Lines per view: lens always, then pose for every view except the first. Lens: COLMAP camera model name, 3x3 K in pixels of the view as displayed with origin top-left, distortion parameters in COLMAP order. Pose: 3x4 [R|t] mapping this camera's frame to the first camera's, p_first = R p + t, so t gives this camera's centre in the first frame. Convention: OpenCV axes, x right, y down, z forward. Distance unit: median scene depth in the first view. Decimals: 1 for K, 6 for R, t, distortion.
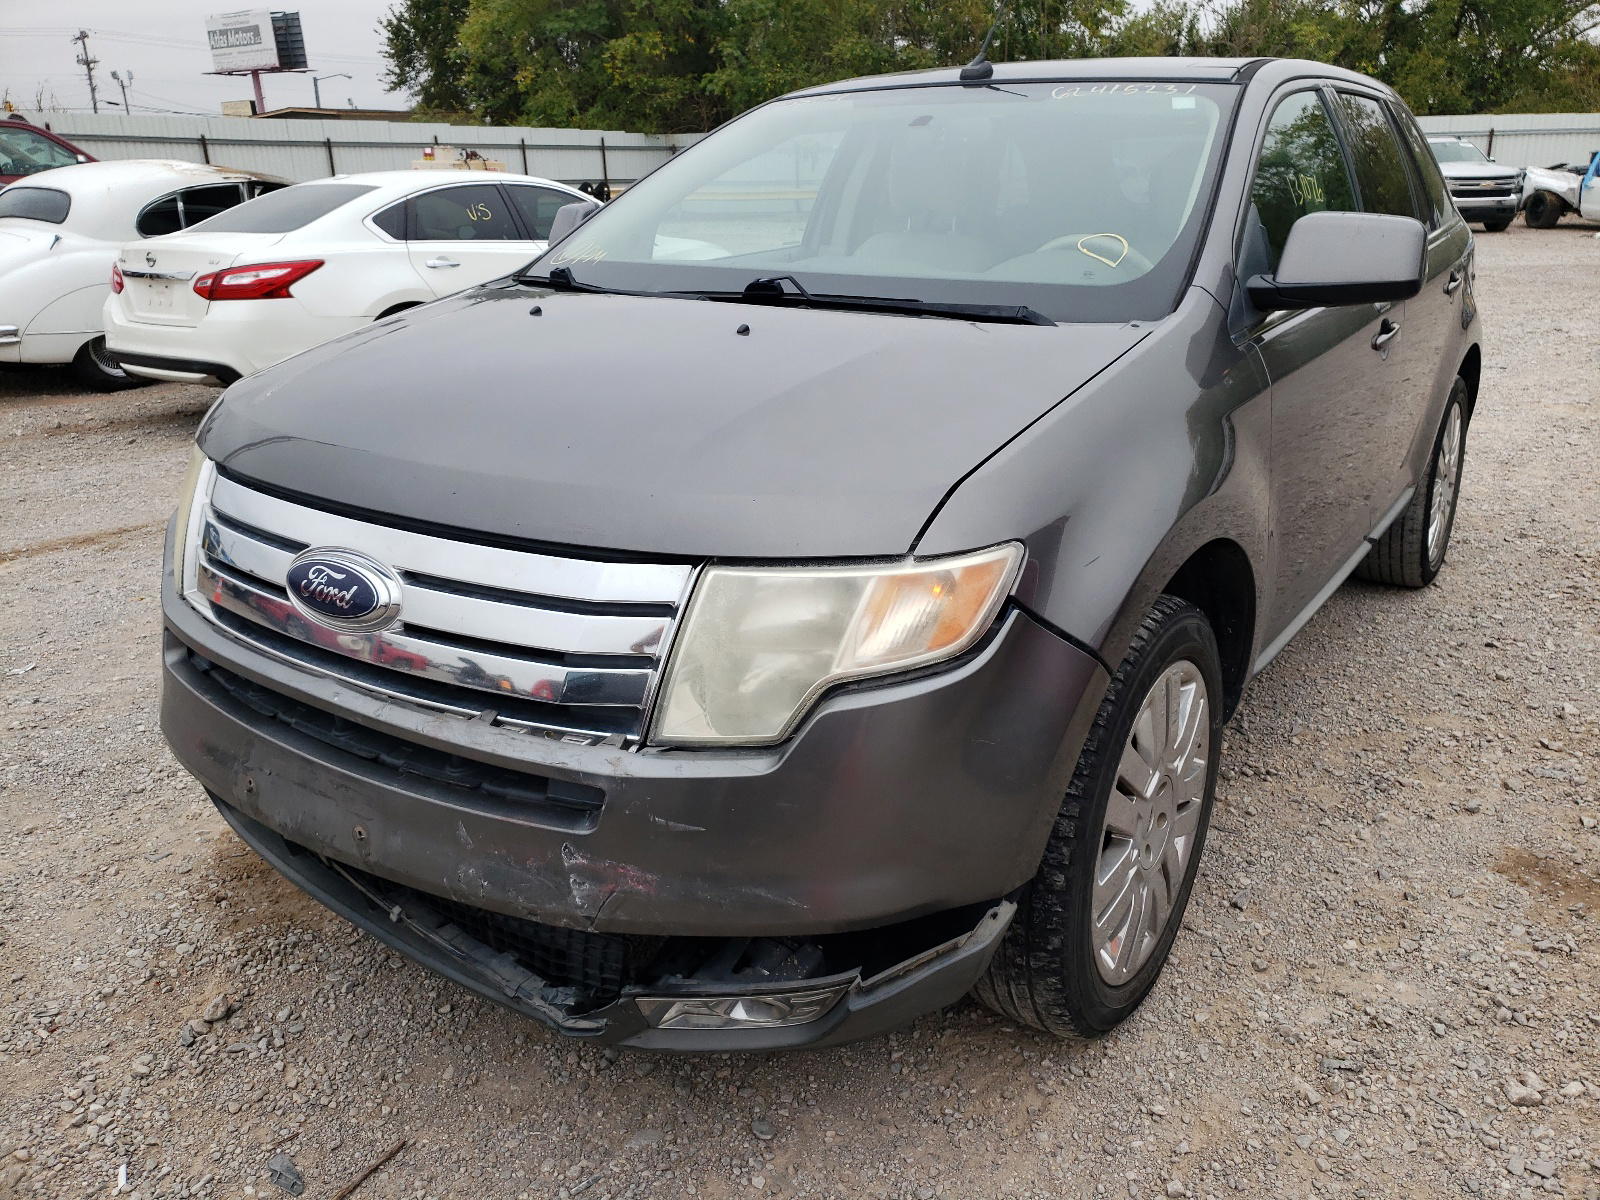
lens RADIAL K [[1231.1, 0, 800.0], [0, 1231.1, 600.0], [0, 0, 1]] dist [-0.014155, 0.059323]
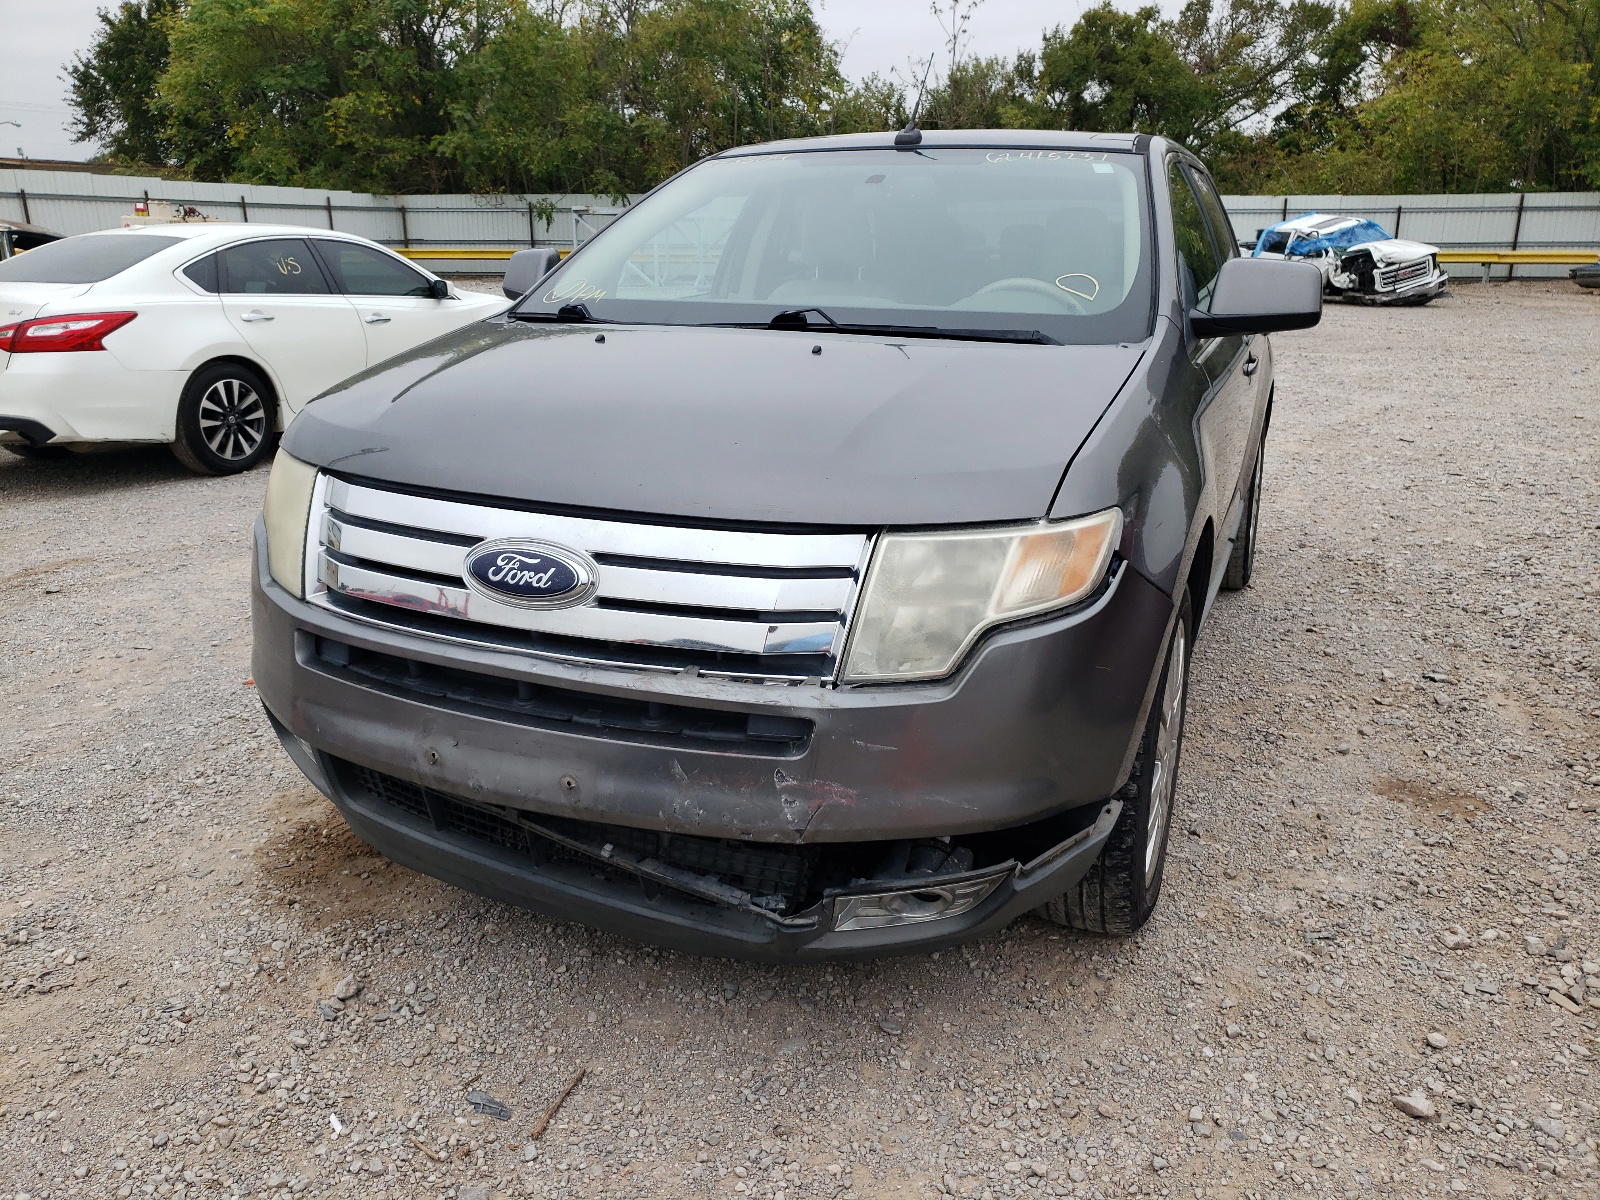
lens RADIAL K [[1202.6, 0, 801.7], [0, 1202.6, 620.2], [0, 0, 1]] dist [-0.000117, 0.032050]
pose [[0.982555, -0.044136, 0.180661, -0.267567], [0.048694, 0.998596, -0.020871, 0.056648], [-0.179486, 0.029304, 0.983324, -0.105569]]
